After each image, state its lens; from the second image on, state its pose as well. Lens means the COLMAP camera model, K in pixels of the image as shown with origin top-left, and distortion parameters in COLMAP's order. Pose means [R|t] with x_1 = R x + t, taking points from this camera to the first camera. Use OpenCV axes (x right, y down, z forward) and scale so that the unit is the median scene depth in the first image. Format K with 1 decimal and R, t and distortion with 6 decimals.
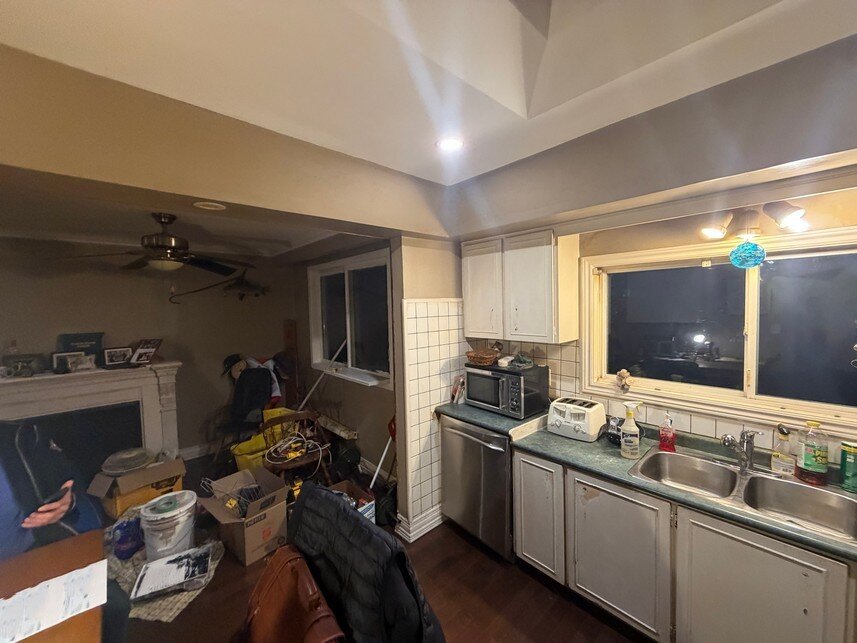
lens RADIAL K [[339.6, 0, 423.6], [0, 339.6, 317.8], [0, 0, 1]] dist [0.001753, -0.001101]
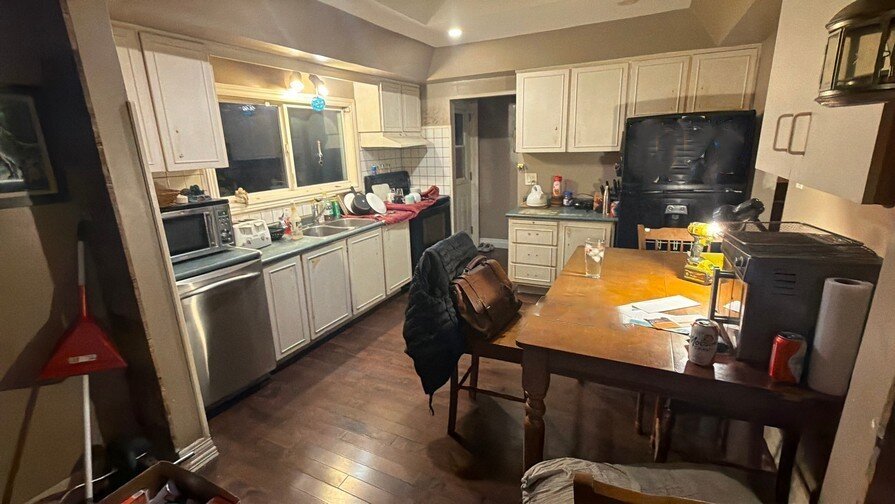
lens RADIAL K [[403.0, 0, 446.1], [0, 403.0, 252.6], [0, 0, 1]] dist [-0.002022, 0.000151]
pose [[-0.358122, -0.210429, 0.909653, -1.052278], [0.079923, 0.963787, 0.254416, 0.071587], [-0.930248, 0.163814, -0.328335, 0.870165]]
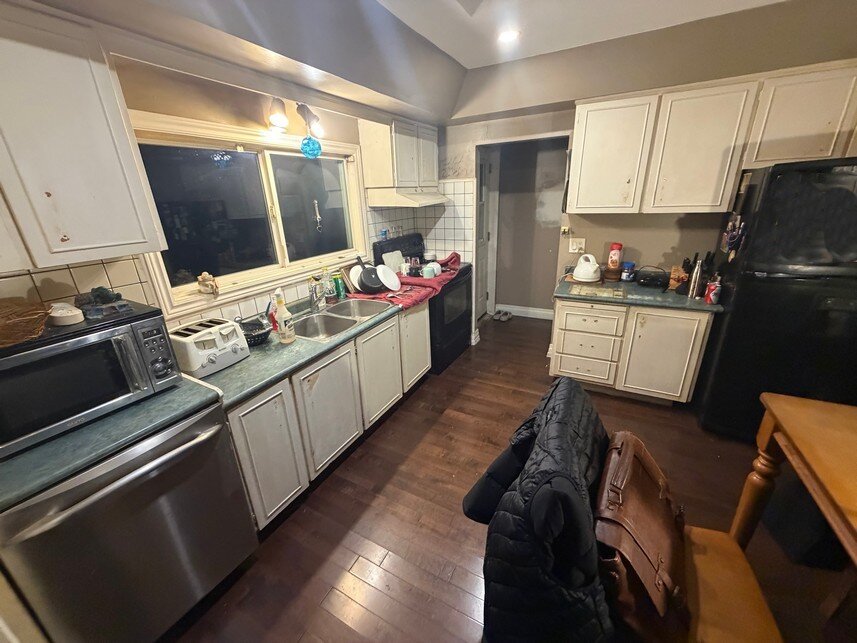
lens RADIAL K [[339.6, 0, 424.2], [0, 339.6, 319.9], [0, 0, 1]] dist [0.001753, -0.001101]
pose [[-0.333589, -0.291933, 0.896378, -0.402467], [0.086488, 0.937356, 0.337466, 0.026193], [-0.938743, 0.190100, -0.287443, 0.790410]]
